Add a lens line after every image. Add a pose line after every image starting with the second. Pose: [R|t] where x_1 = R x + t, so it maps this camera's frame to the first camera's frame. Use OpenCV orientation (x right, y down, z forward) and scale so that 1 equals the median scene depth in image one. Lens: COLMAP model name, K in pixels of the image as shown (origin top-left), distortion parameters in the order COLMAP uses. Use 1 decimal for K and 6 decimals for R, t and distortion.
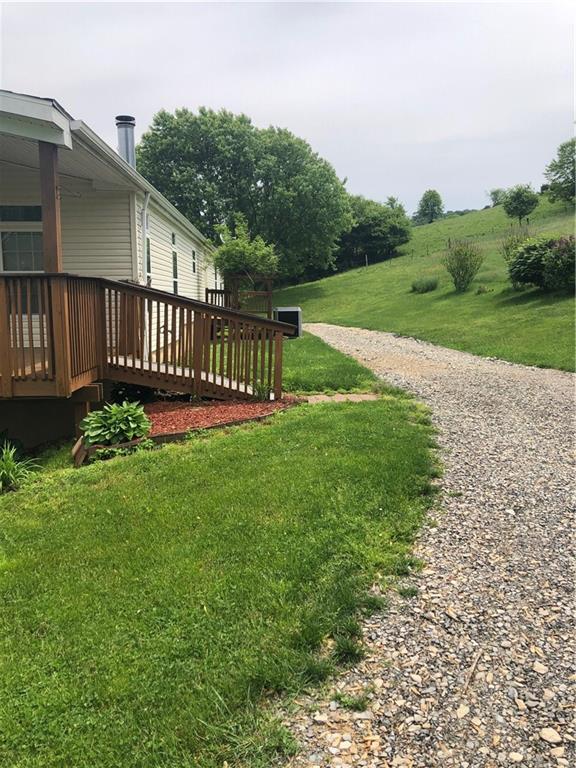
lens RADIAL K [[638.9, 0, 288.0], [0, 638.9, 384.0], [0, 0, 1]] dist [-0.033719, -0.002386]
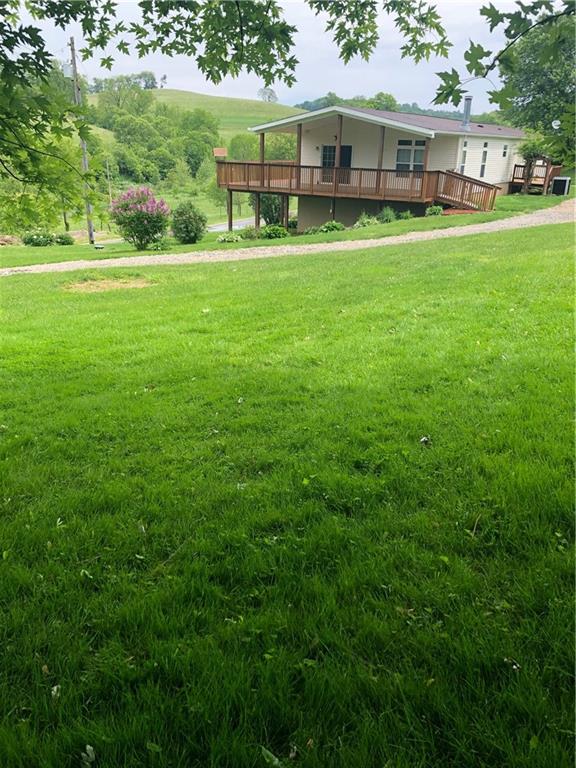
lens RADIAL K [[638.9, 0, 288.0], [0, 638.9, 384.0], [0, 0, 1]] dist [-0.033719, -0.002386]
pose [[0.826058, 0.222200, -0.517934, 1.075723], [-0.097669, 0.961534, 0.256735, 0.144749], [0.555058, -0.161492, 0.815985, -2.471908]]
